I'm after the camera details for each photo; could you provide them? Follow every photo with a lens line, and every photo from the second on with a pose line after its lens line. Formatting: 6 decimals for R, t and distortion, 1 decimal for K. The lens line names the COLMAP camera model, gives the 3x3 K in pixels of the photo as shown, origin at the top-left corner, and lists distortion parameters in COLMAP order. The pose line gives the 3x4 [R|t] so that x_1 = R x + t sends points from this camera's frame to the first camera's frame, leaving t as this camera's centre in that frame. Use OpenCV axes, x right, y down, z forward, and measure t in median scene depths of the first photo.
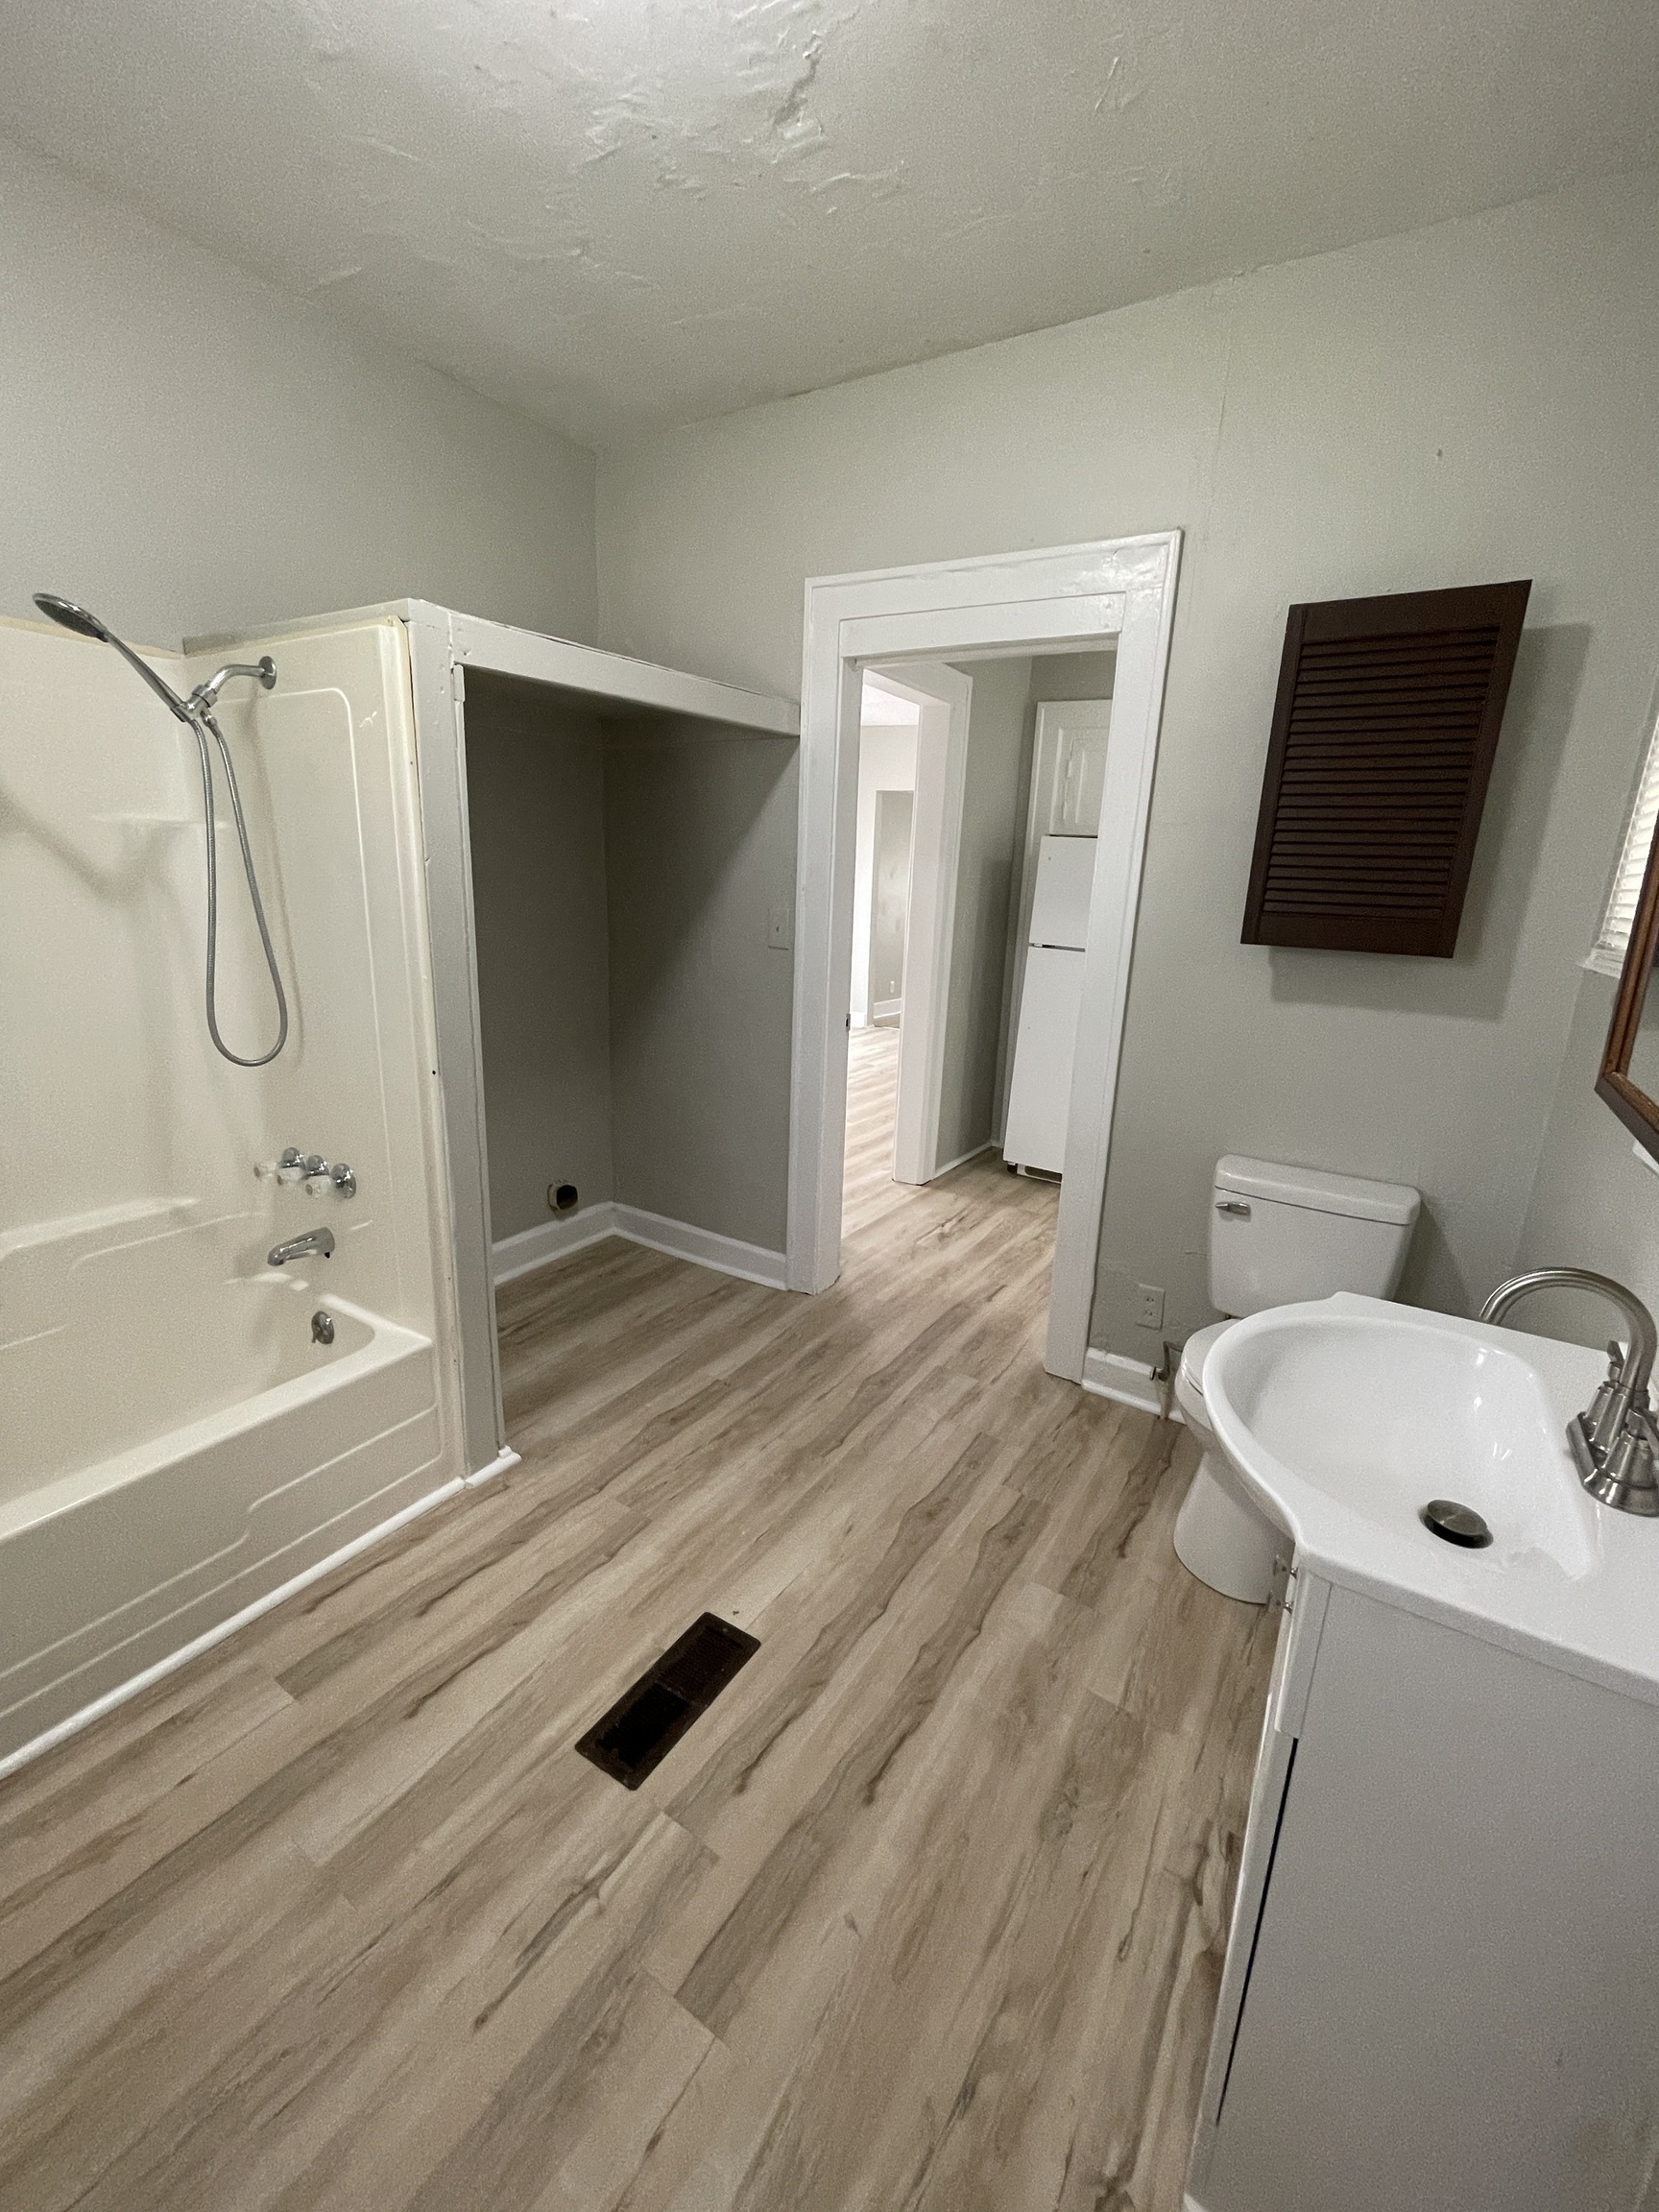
lens RADIAL K [[894.8, 0, 826.9], [0, 894.8, 1103.0], [0, 0, 1]] dist [0.006535, 0.000992]
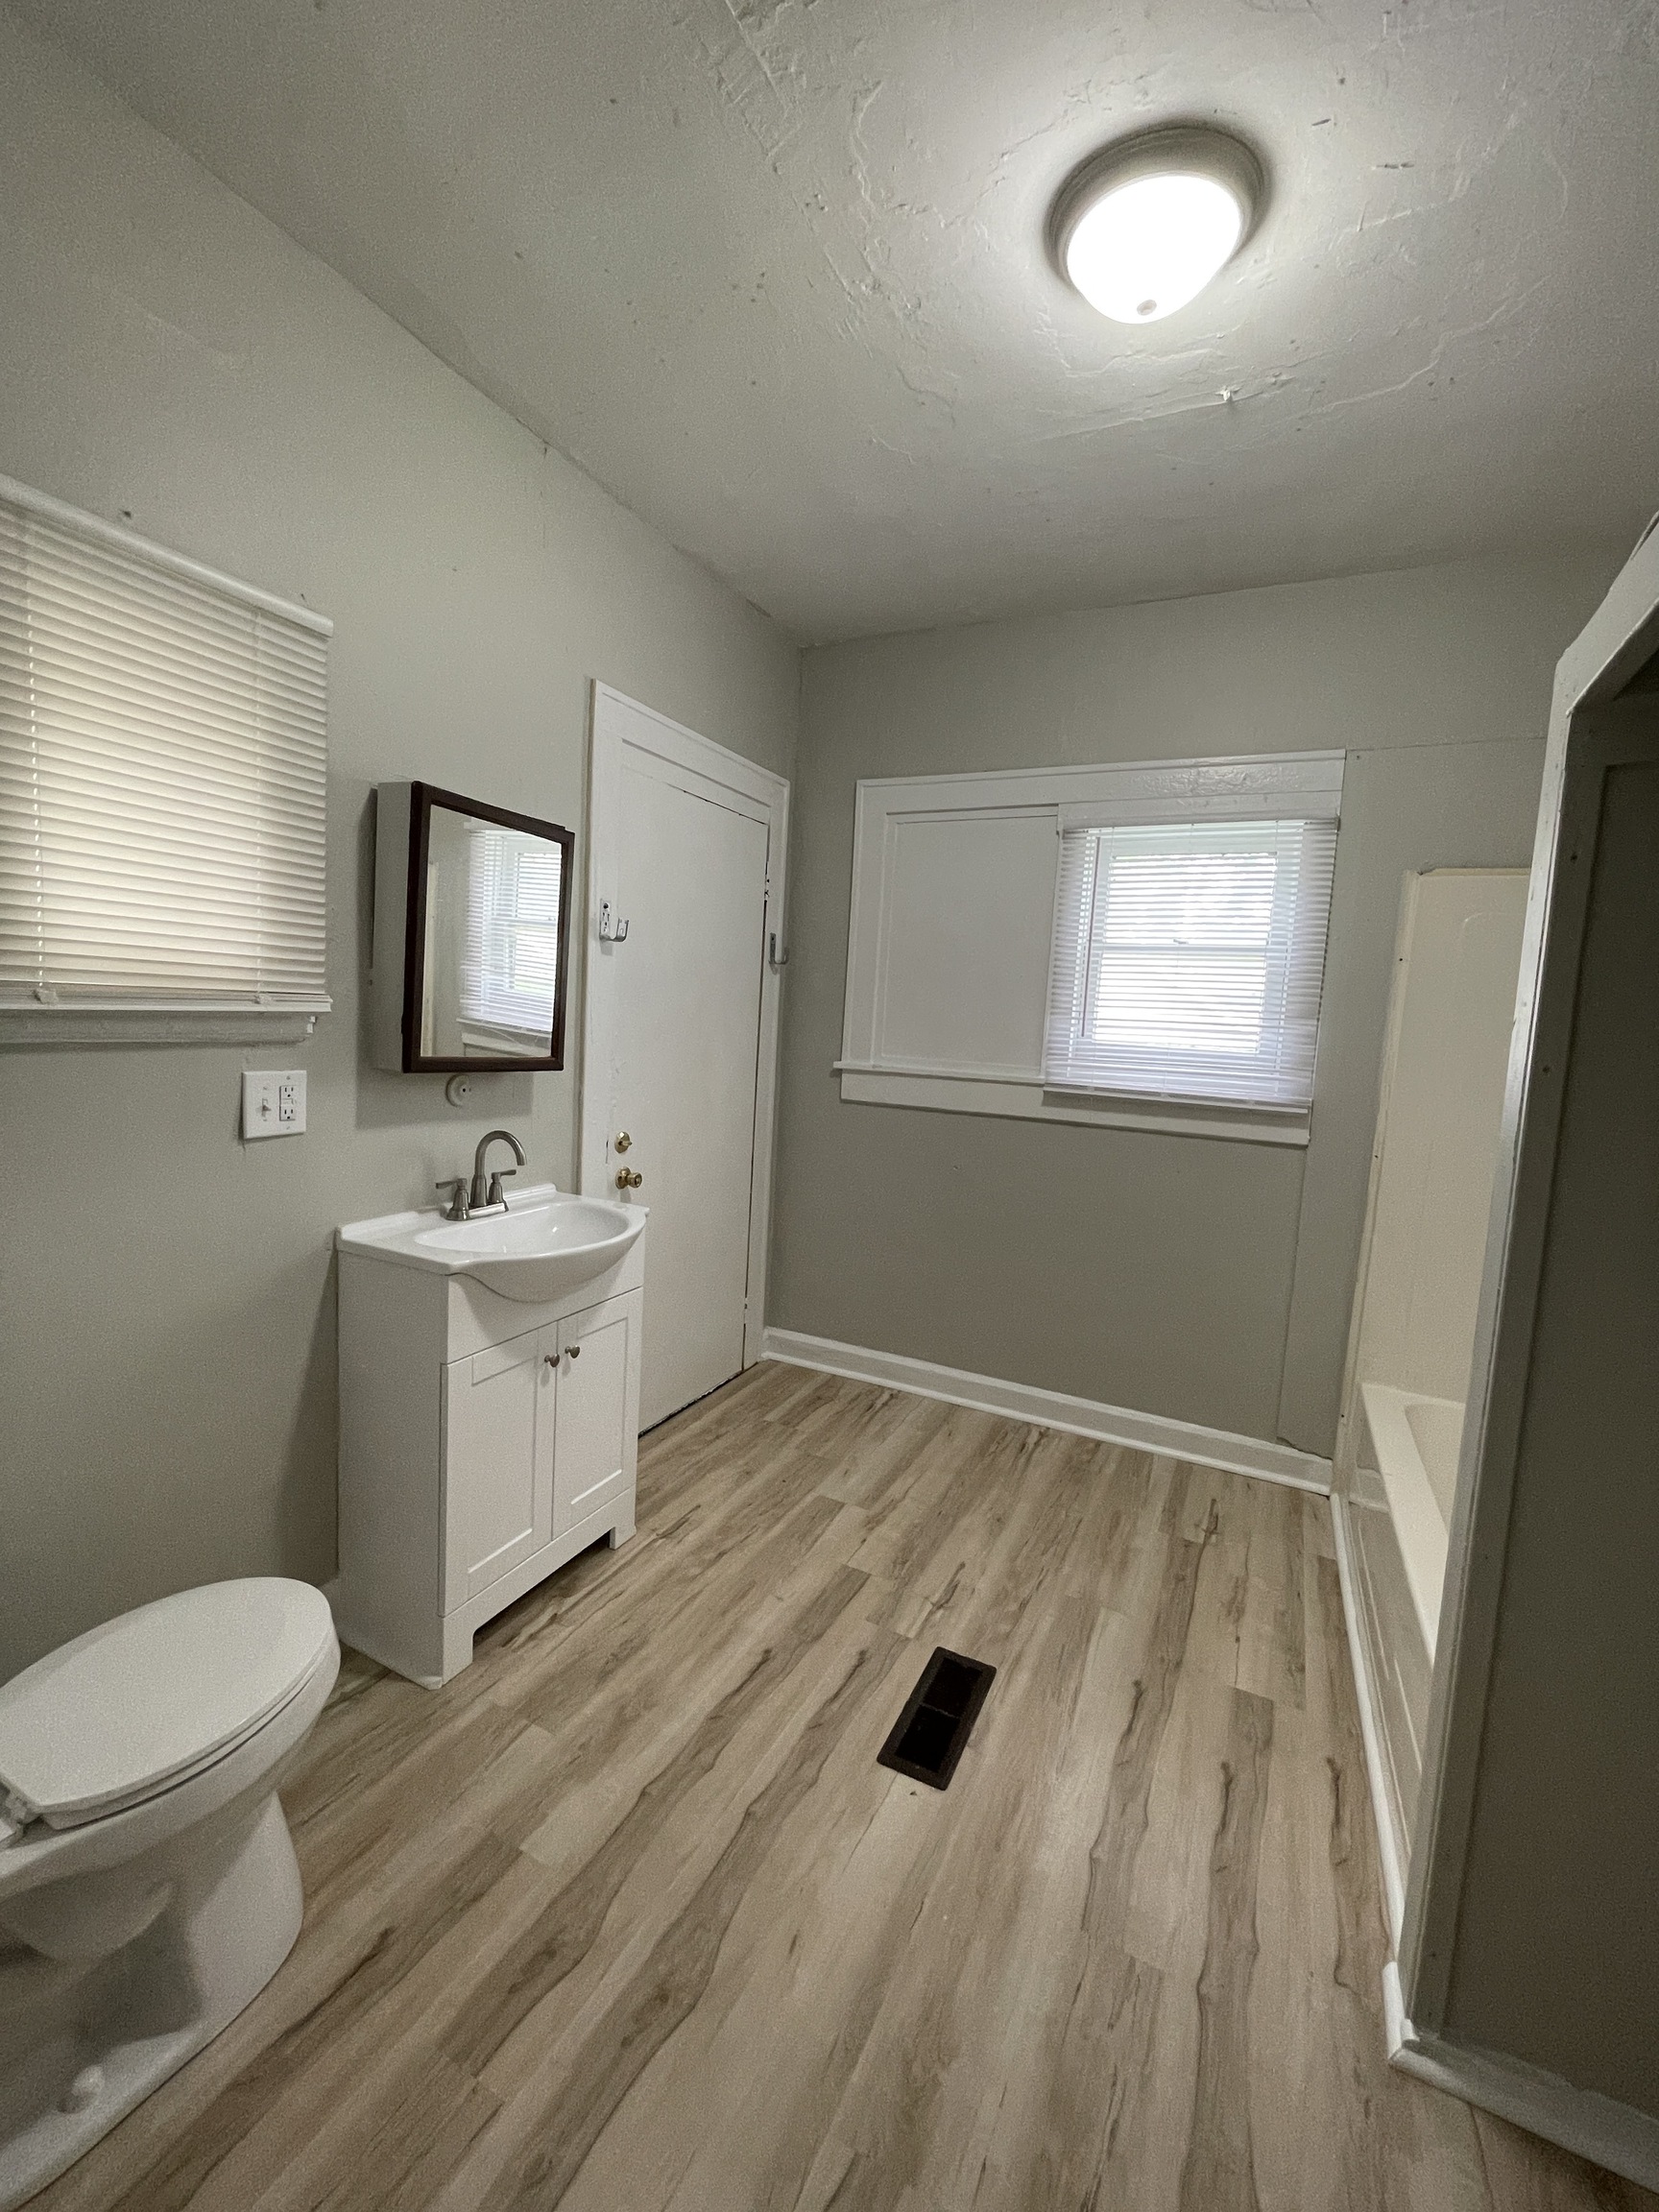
lens RADIAL K [[894.8, 0, 832.1], [0, 894.8, 1099.8], [0, 0, 1]] dist [0.006535, 0.000992]
pose [[-0.989553, -0.082496, -0.118233, 0.159859], [-0.118924, 0.930679, 0.345967, -0.427373], [0.081496, 0.356414, -0.930767, 1.752861]]
